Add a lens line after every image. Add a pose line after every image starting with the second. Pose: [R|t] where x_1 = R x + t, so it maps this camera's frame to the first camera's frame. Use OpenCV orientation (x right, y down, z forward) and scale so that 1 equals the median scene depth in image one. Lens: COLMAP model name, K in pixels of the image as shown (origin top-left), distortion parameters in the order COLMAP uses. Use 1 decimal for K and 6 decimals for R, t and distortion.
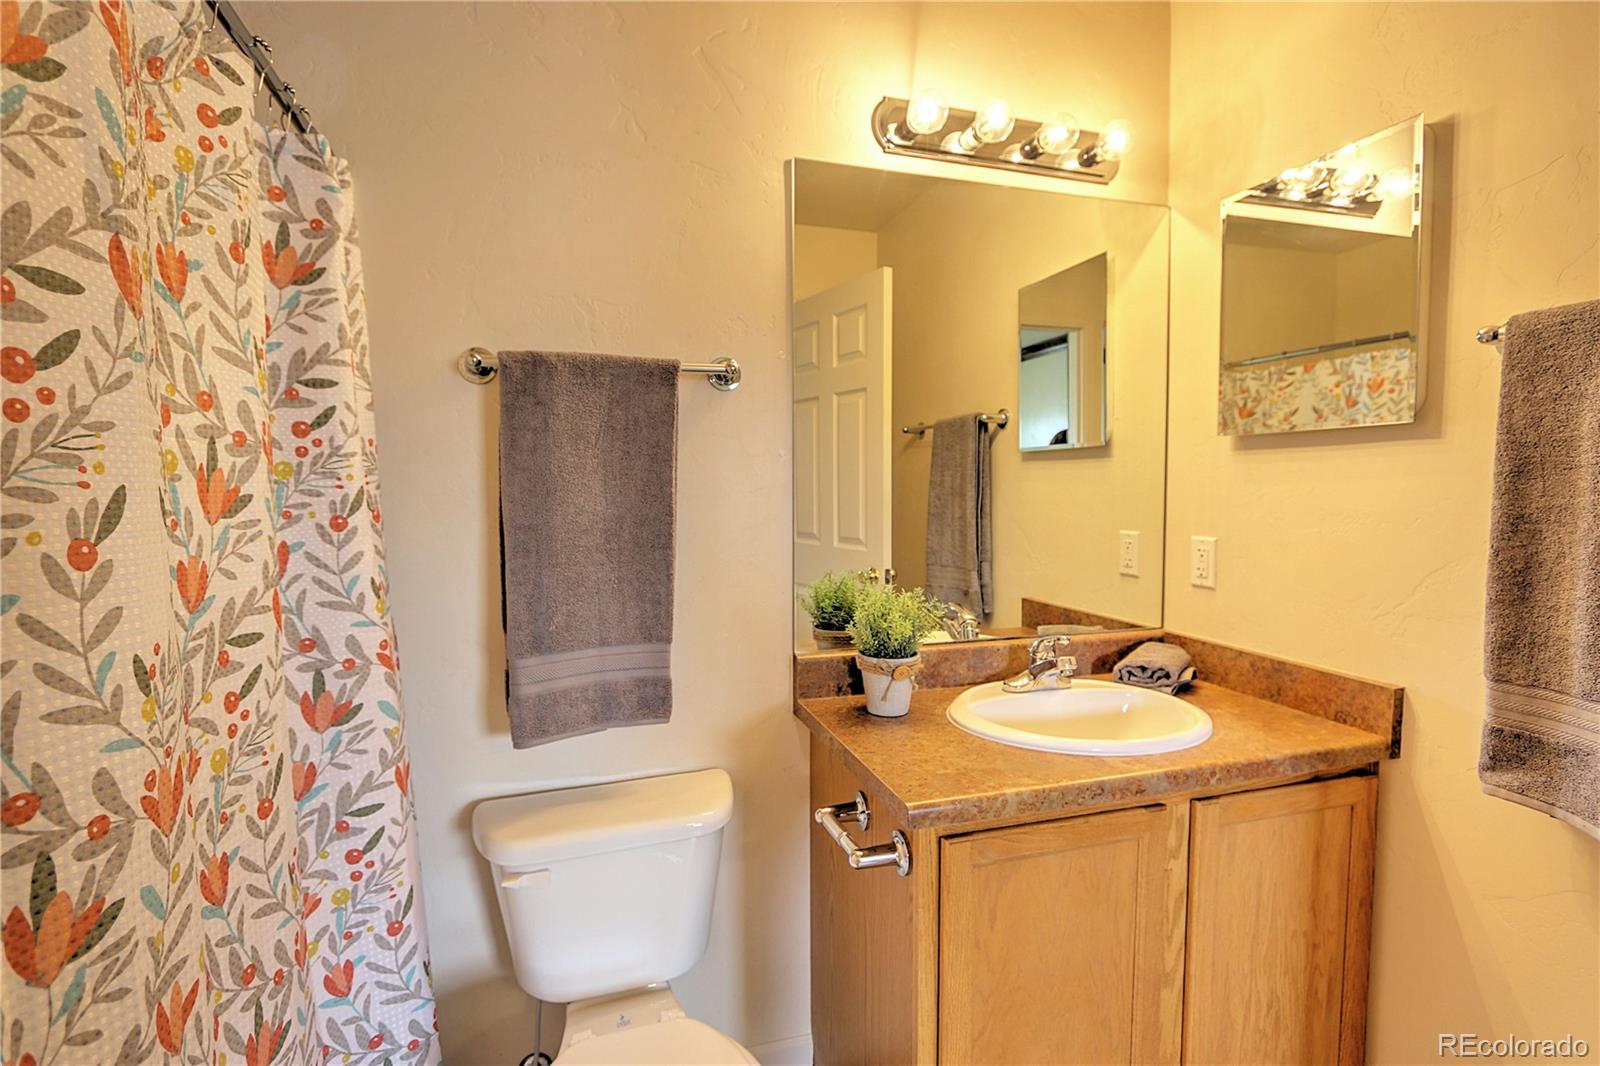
lens RADIAL K [[743.9, 0, 791.5], [0, 743.9, 529.4], [0, 0, 1]] dist [-0.014060, -0.000255]
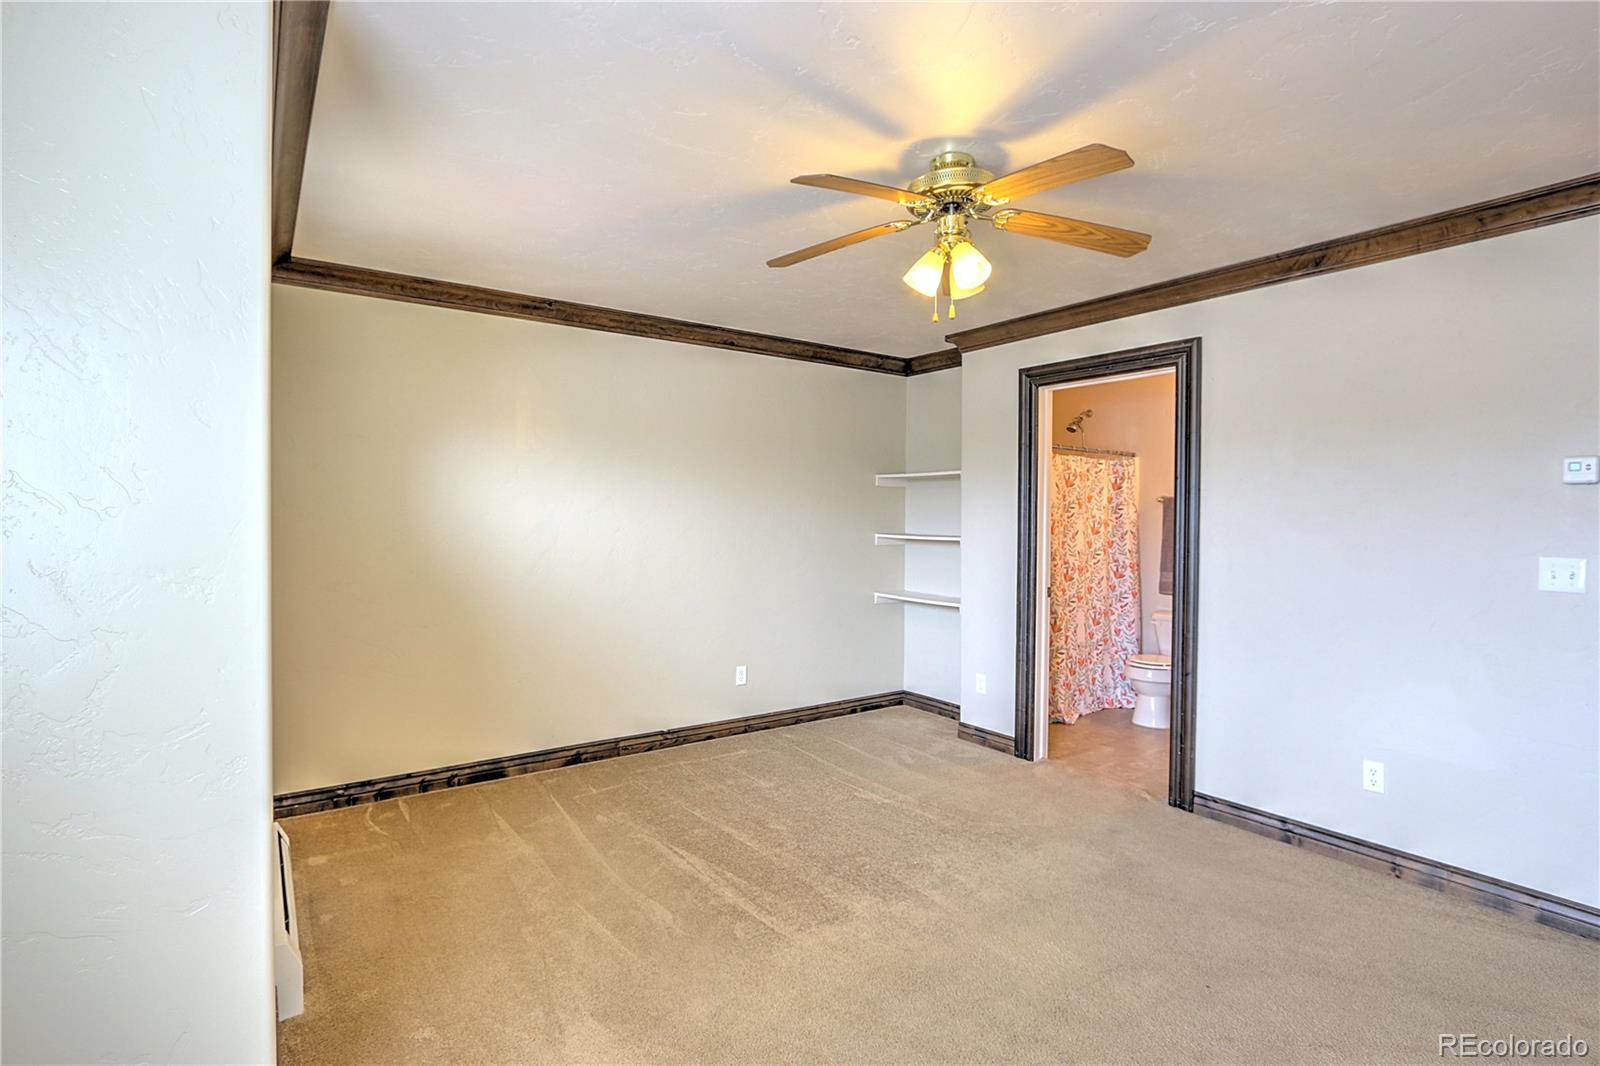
lens RADIAL K [[779.9, 0, 800.0], [0, 779.9, 533.0], [0, 0, 1]] dist [-0.014851, 0.000031]
pose [[0.328151, 0.023376, -0.944336, 3.141872], [-0.059628, 0.998213, 0.003989, 0.063013], [0.942741, 0.055000, 0.328959, -2.399510]]
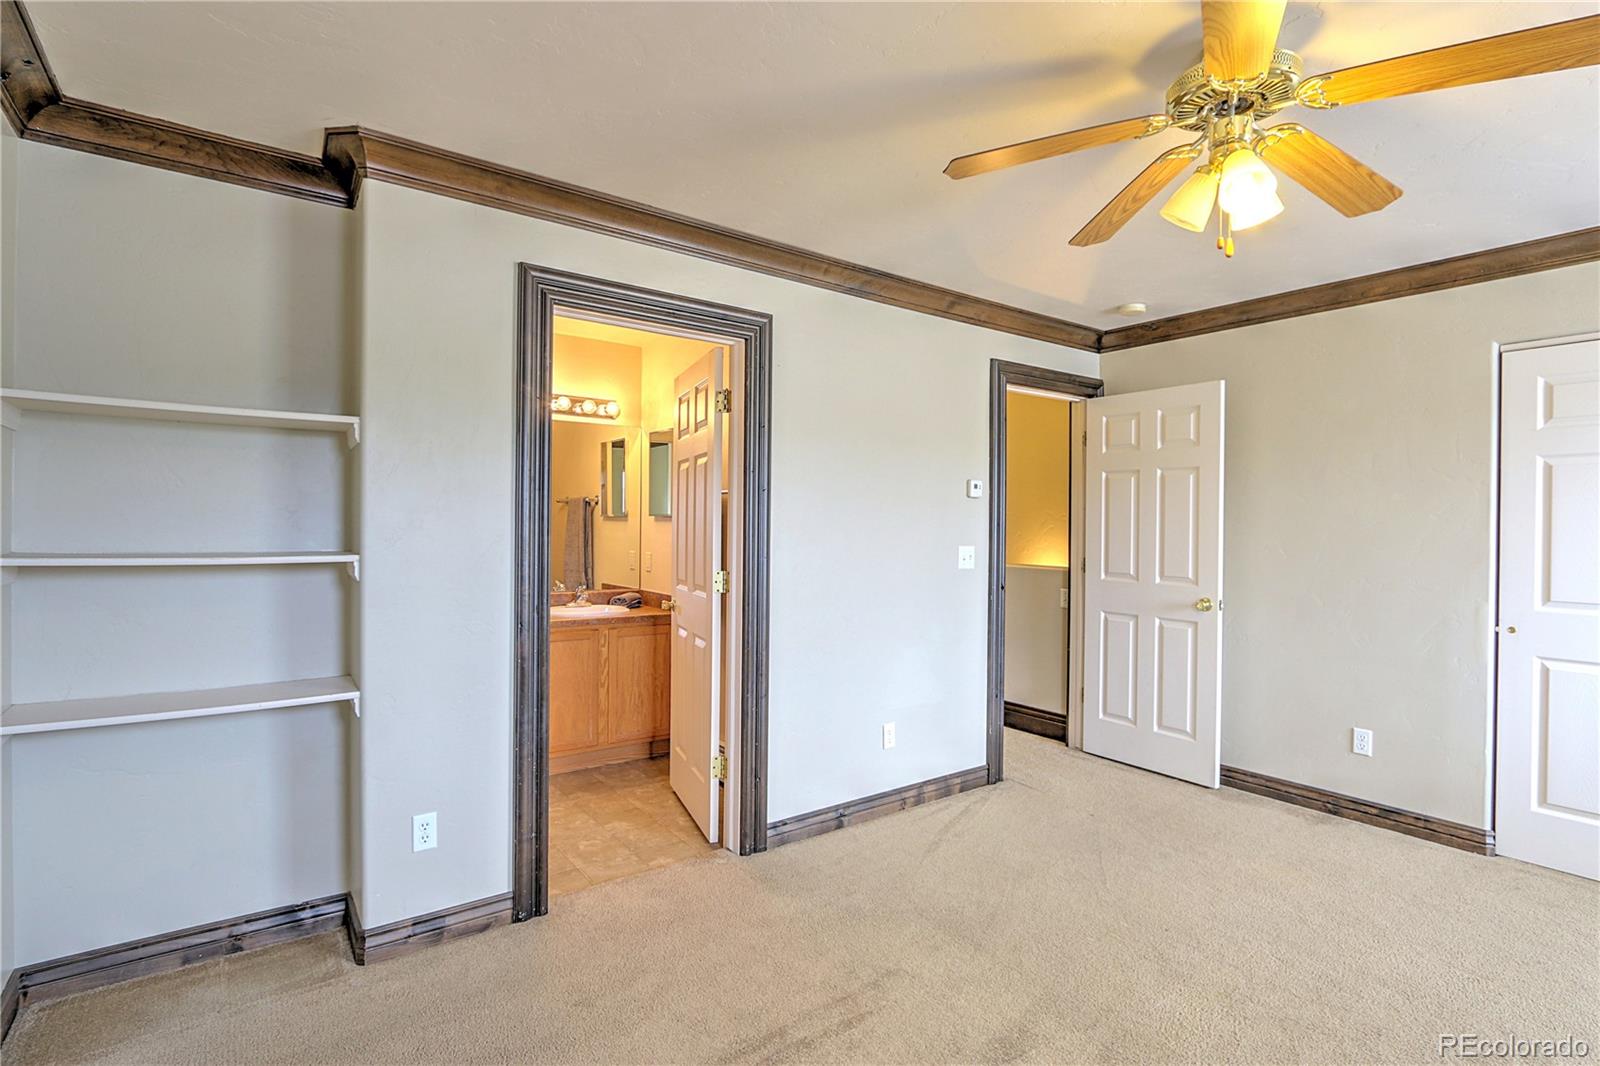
lens RADIAL K [[743.9, 0, 791.5], [0, 743.9, 529.4], [0, 0, 1]] dist [-0.014060, -0.000255]
pose [[0.939831, 0.010997, 0.341464, 0.168282], [0.006070, 0.998786, -0.048875, 0.085677], [-0.341587, 0.048007, 0.938623, -2.409896]]
